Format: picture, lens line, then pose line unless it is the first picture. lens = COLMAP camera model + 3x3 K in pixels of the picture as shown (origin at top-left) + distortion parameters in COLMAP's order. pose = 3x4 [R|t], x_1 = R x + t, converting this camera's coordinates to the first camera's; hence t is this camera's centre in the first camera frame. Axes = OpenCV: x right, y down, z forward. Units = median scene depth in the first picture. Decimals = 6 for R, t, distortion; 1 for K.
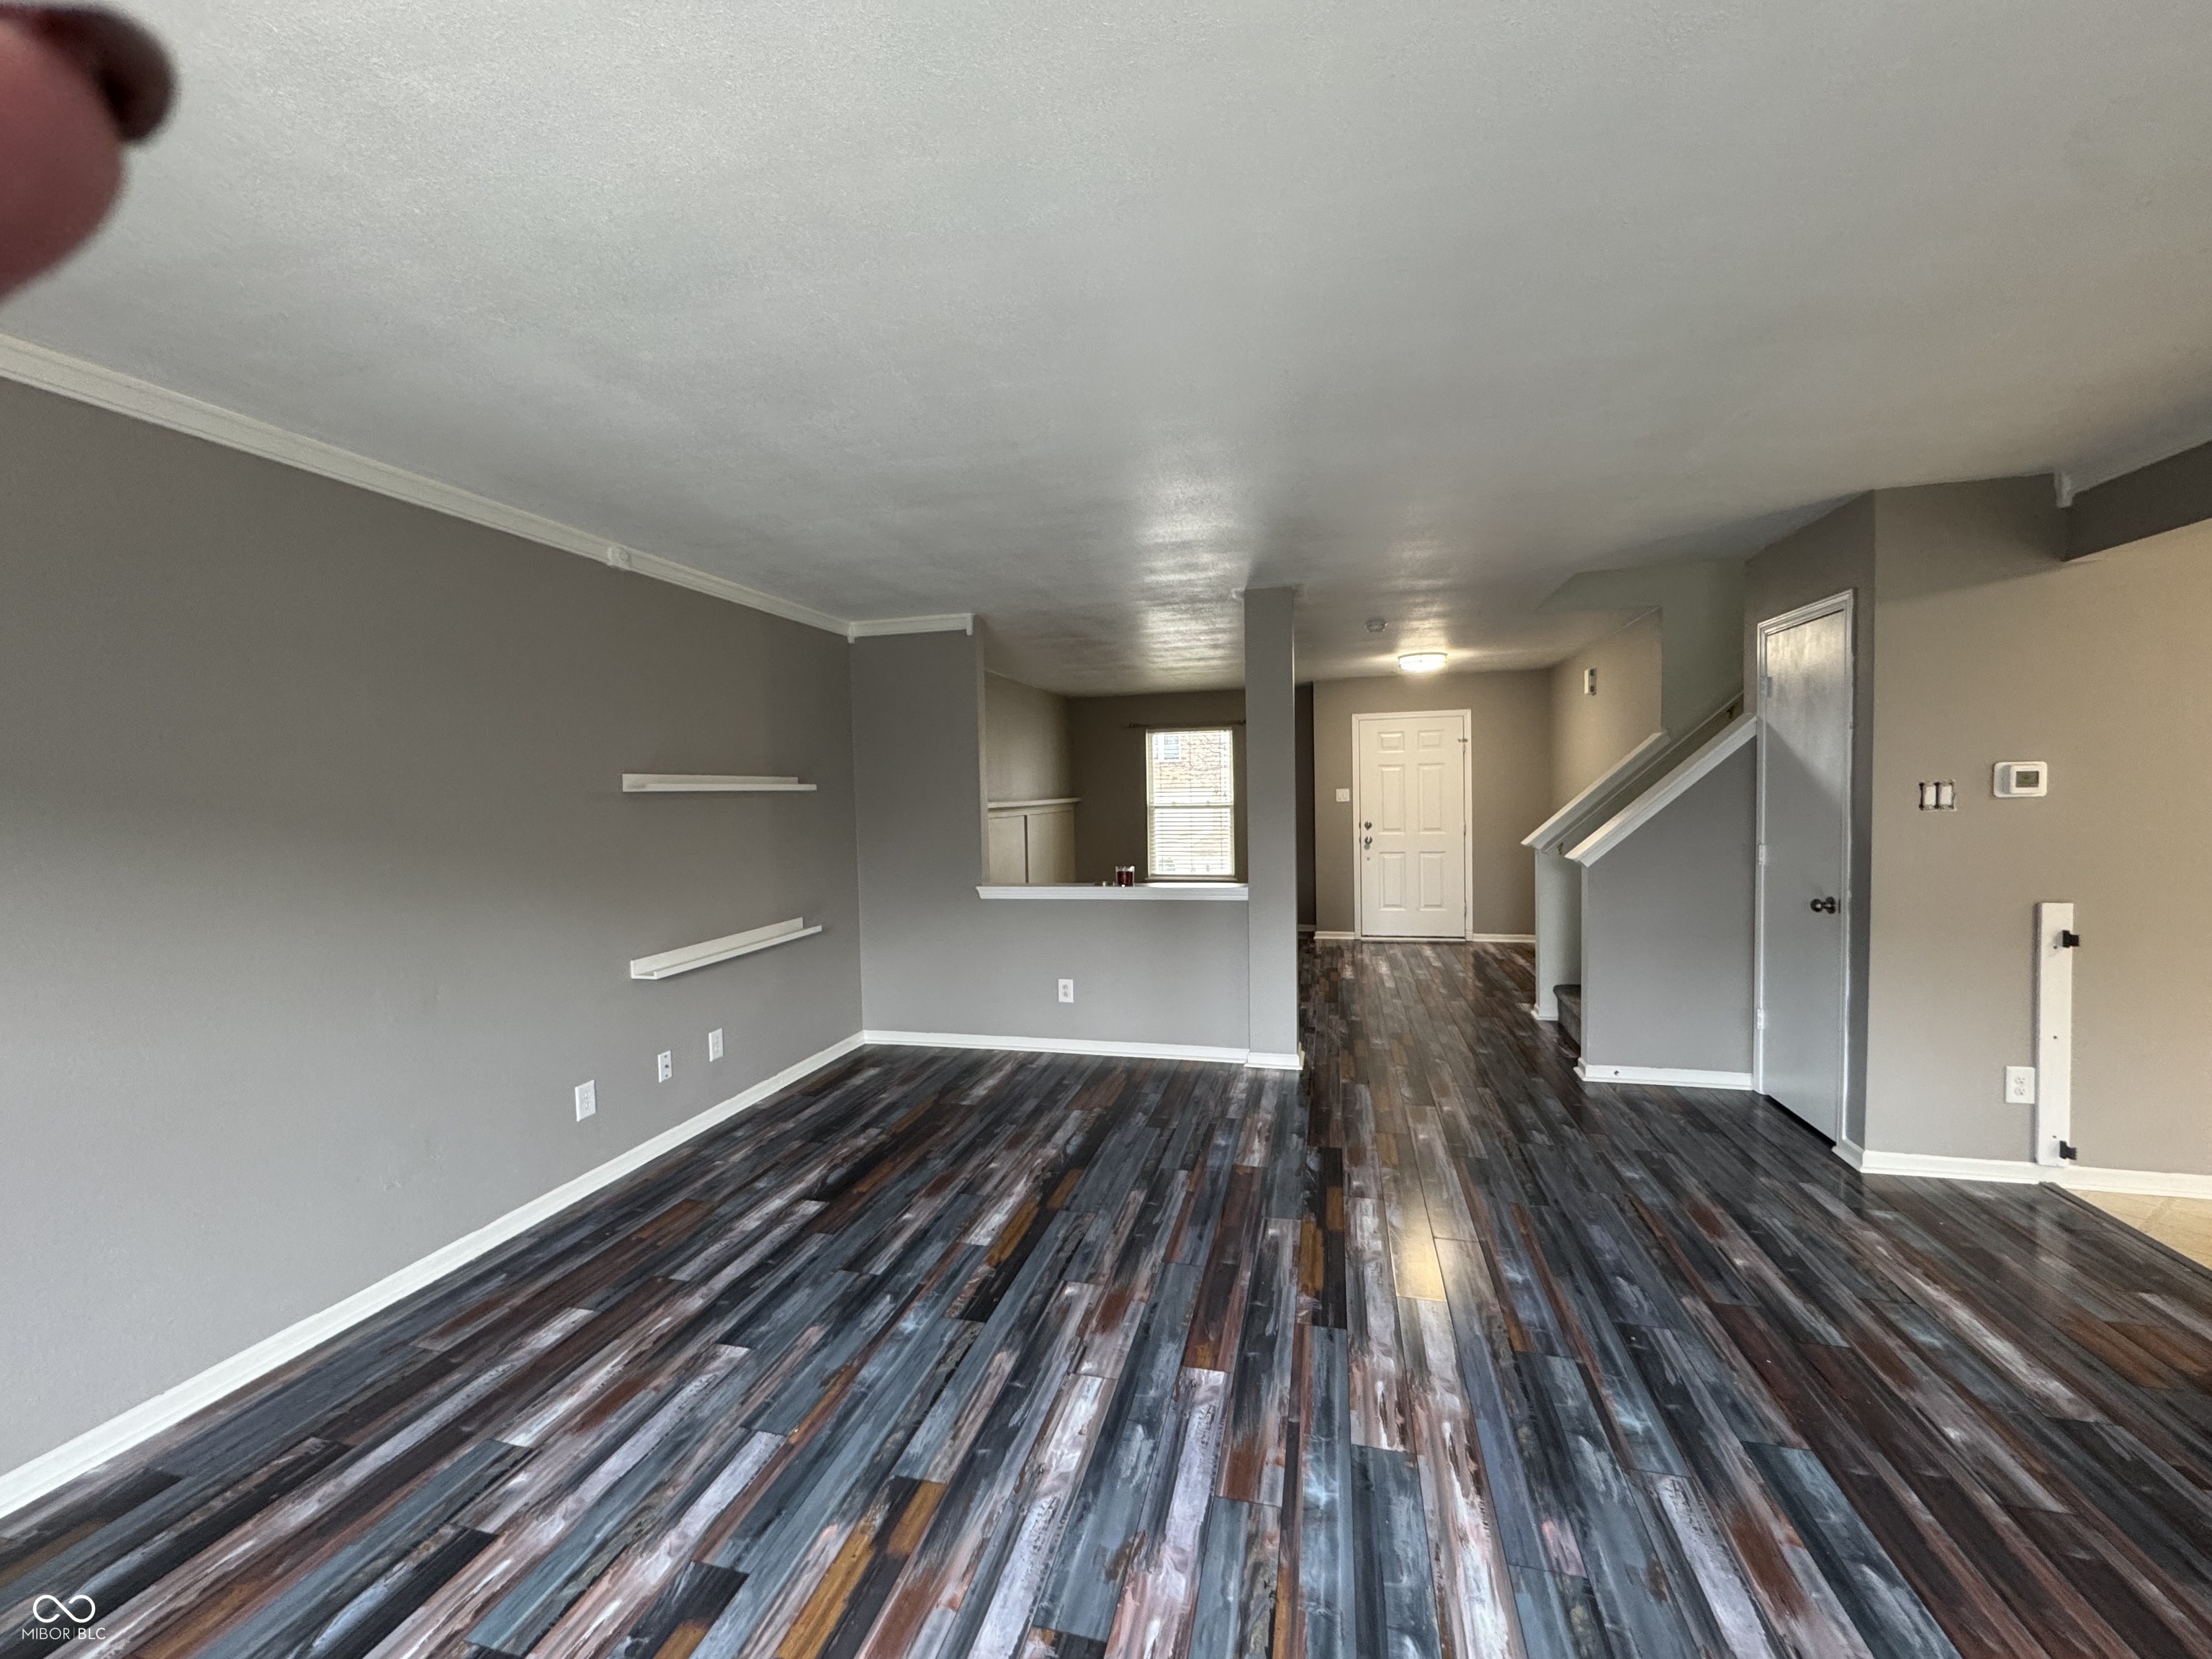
lens RADIAL K [[879.6, 0, 1106.0], [0, 879.6, 829.5], [0, 0, 1]] dist [-0.001794, -0.000058]
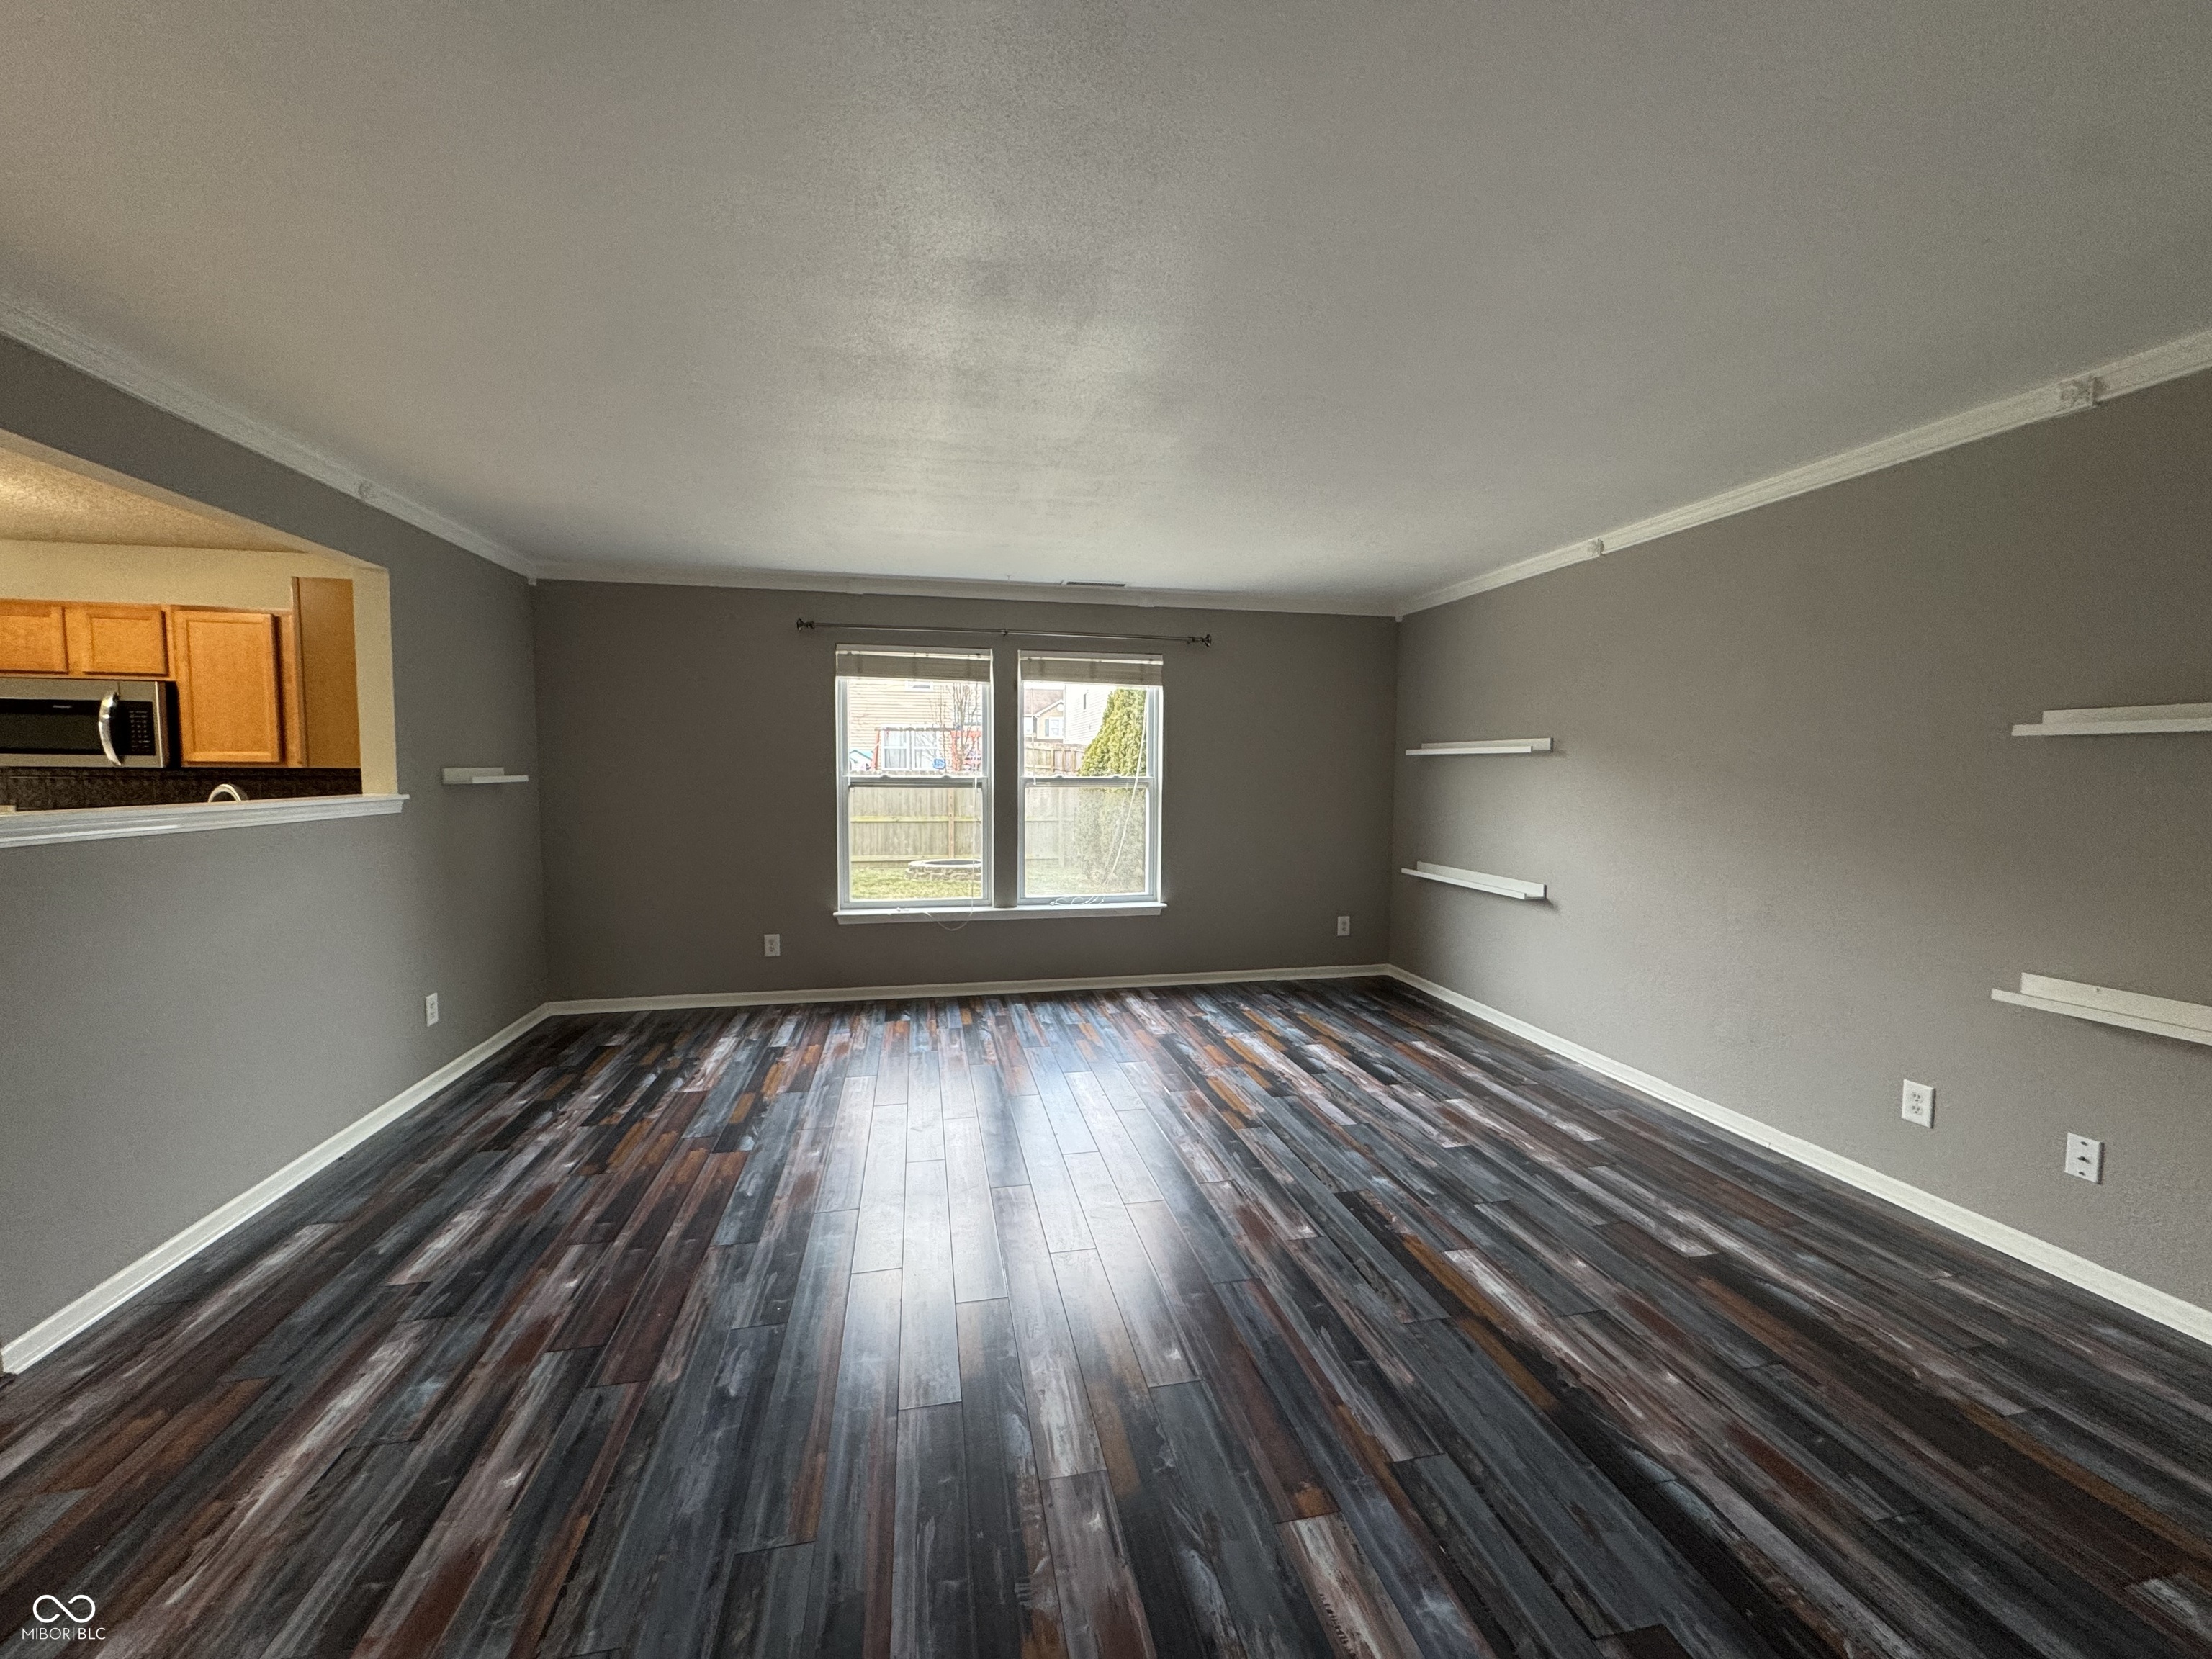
lens RADIAL K [[879.6, 0, 1106.0], [0, 879.6, 829.5], [0, 0, 1]] dist [-0.001794, -0.000058]
pose [[-0.895995, 0.049847, -0.441257, 0.644053], [-0.003658, 0.992817, 0.119584, -0.072036], [0.444049, 0.108761, -0.889377, 1.878995]]
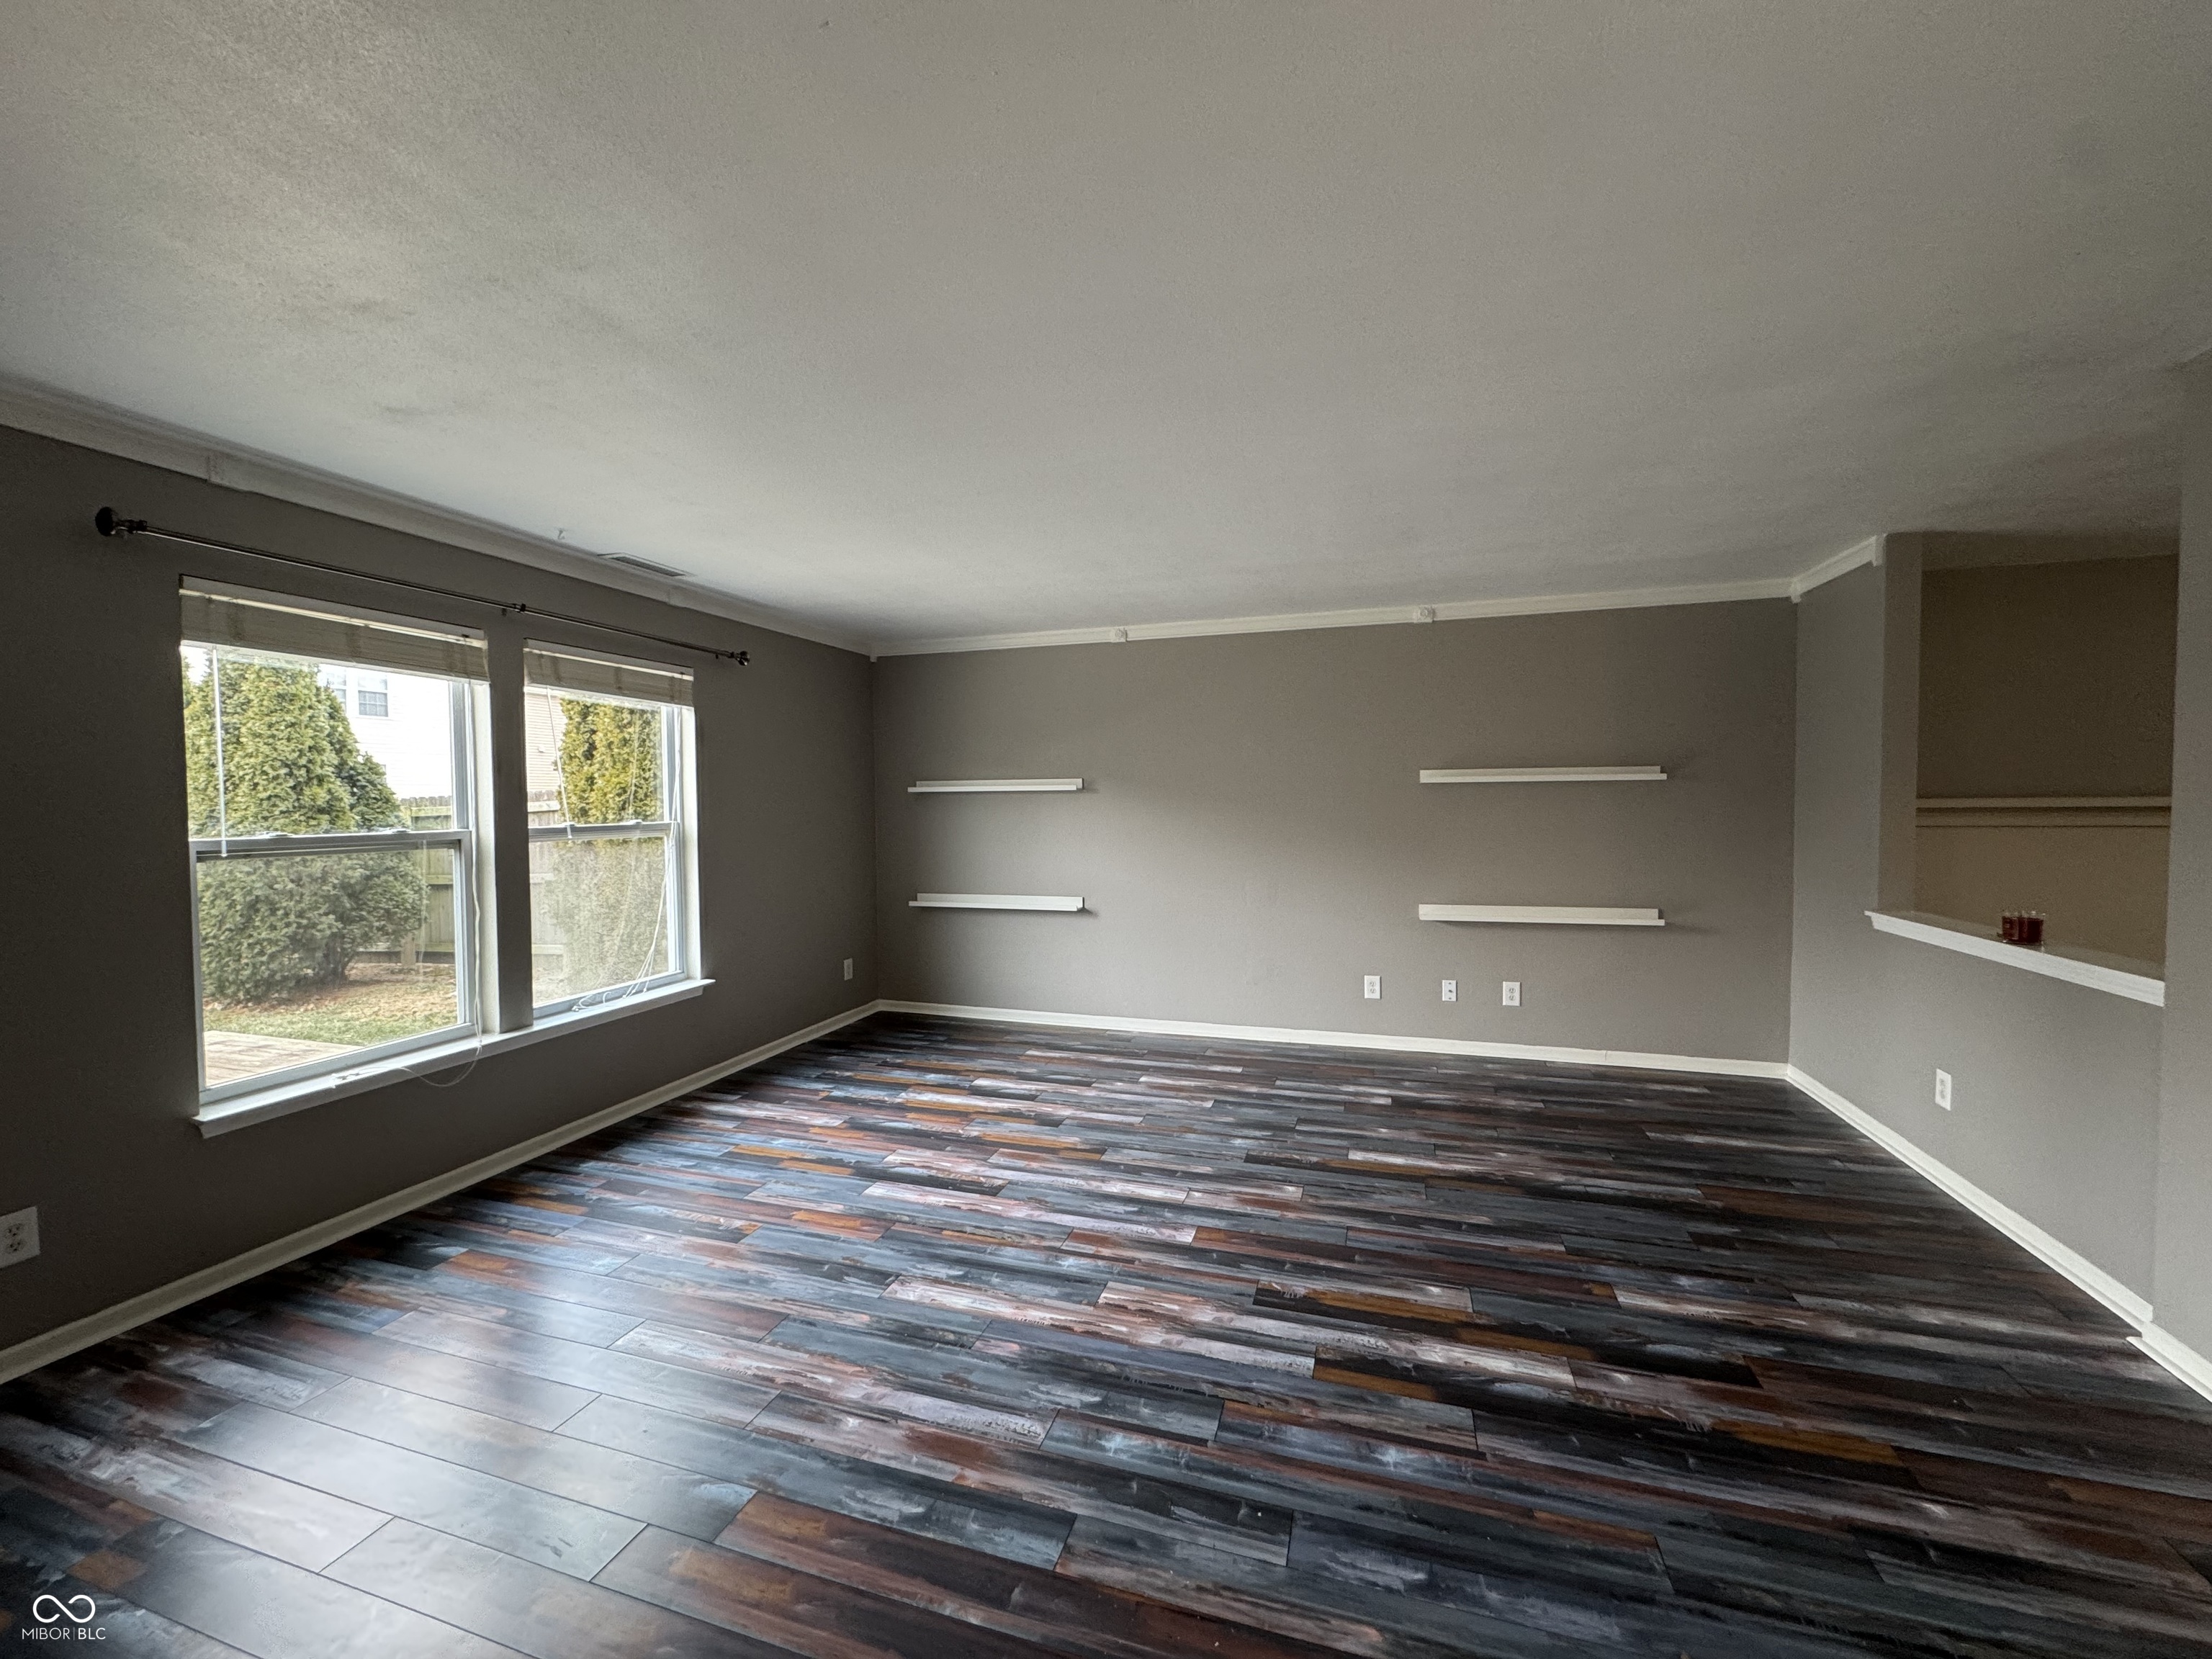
lens RADIAL K [[879.6, 0, 1106.0], [0, 879.6, 829.5], [0, 0, 1]] dist [-0.001794, -0.000058]
pose [[-0.056894, 0.059903, -0.996581, 1.265407], [-0.031614, 0.997590, 0.061769, -0.056828], [0.997880, 0.035020, -0.054863, 0.839530]]
